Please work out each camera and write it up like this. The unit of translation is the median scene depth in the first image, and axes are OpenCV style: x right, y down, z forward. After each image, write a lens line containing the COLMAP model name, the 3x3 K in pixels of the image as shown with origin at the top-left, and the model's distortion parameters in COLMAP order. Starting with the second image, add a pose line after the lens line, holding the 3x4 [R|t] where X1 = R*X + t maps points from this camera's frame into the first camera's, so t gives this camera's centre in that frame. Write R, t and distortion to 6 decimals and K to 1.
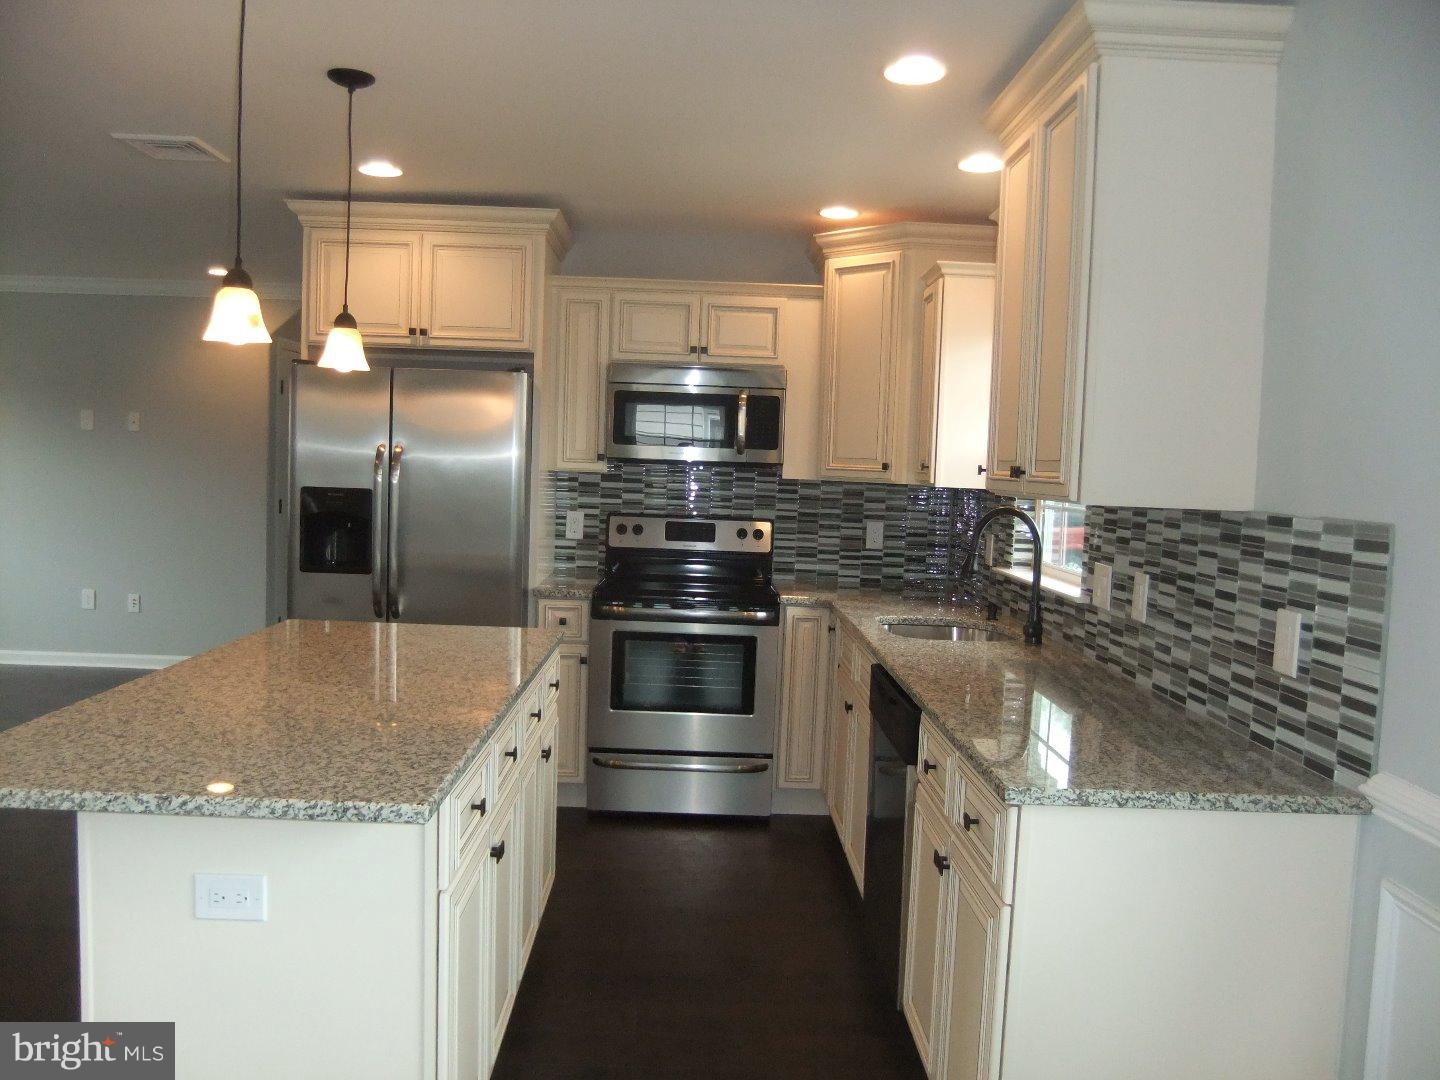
lens RADIAL K [[1099.3, 0, 718.3], [0, 1099.3, 539.7], [0, 0, 1]] dist [-0.069114, 0.049938]
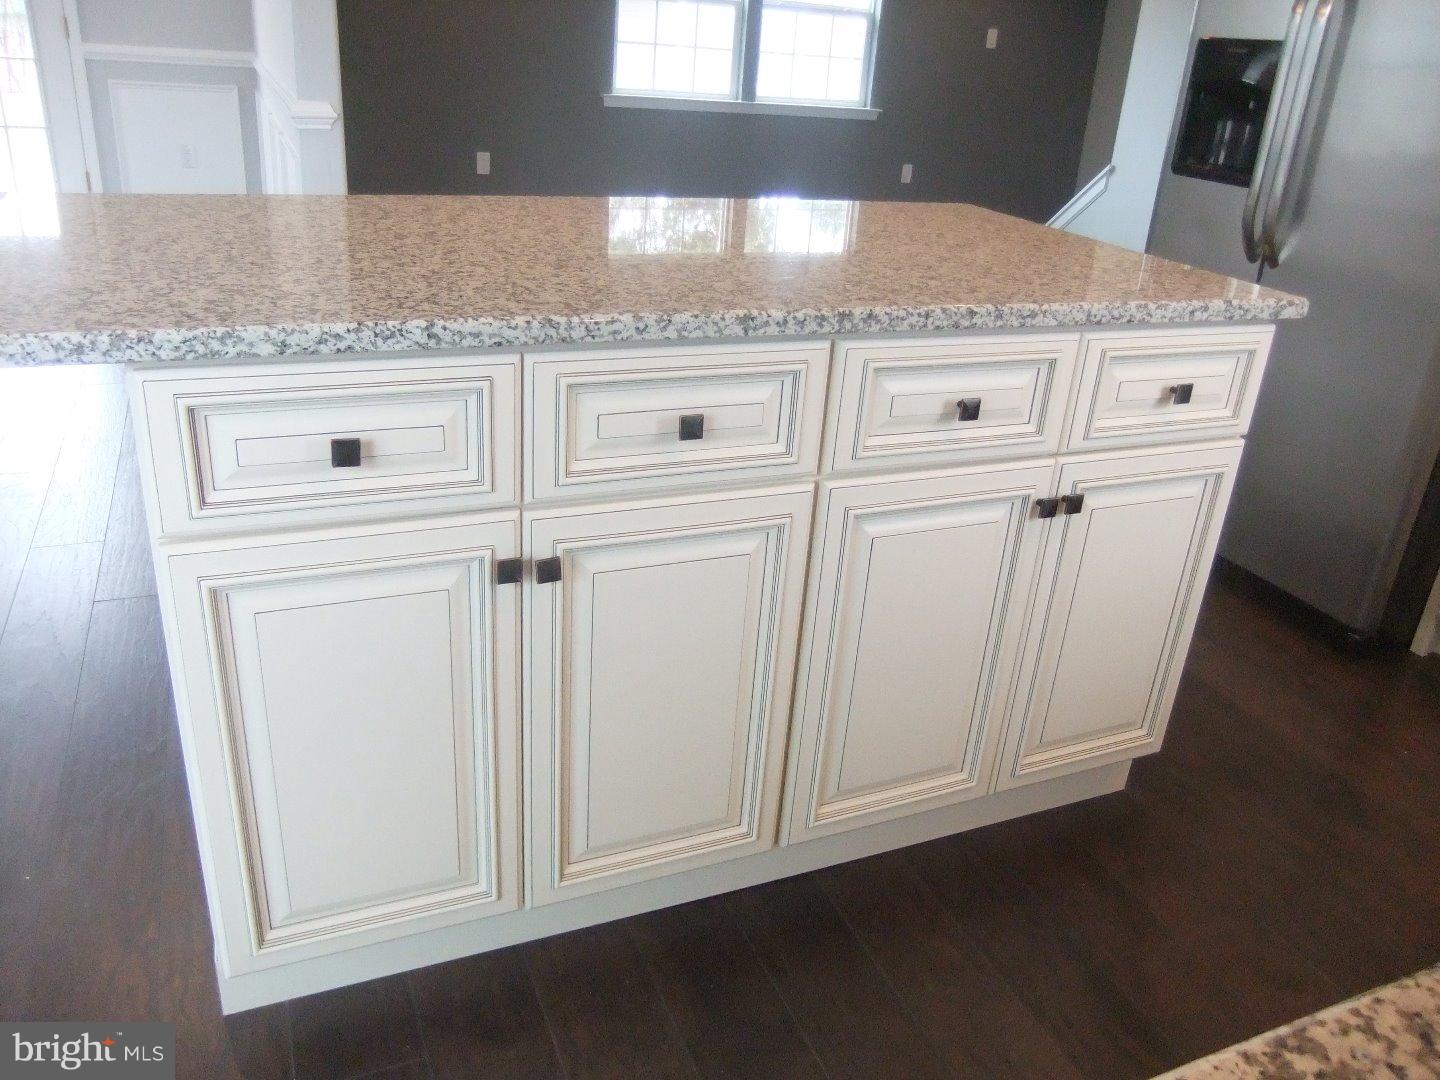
lens RADIAL K [[1099.3, 0, 724.6], [0, 1099.3, 521.4], [0, 0, 1]] dist [-0.069114, 0.049938]
pose [[0.380902, 0.366504, -0.848875, 0.156930], [-0.127436, 0.930132, 0.344405, 0.034496], [0.915791, -0.023007, 0.400995, 0.472976]]
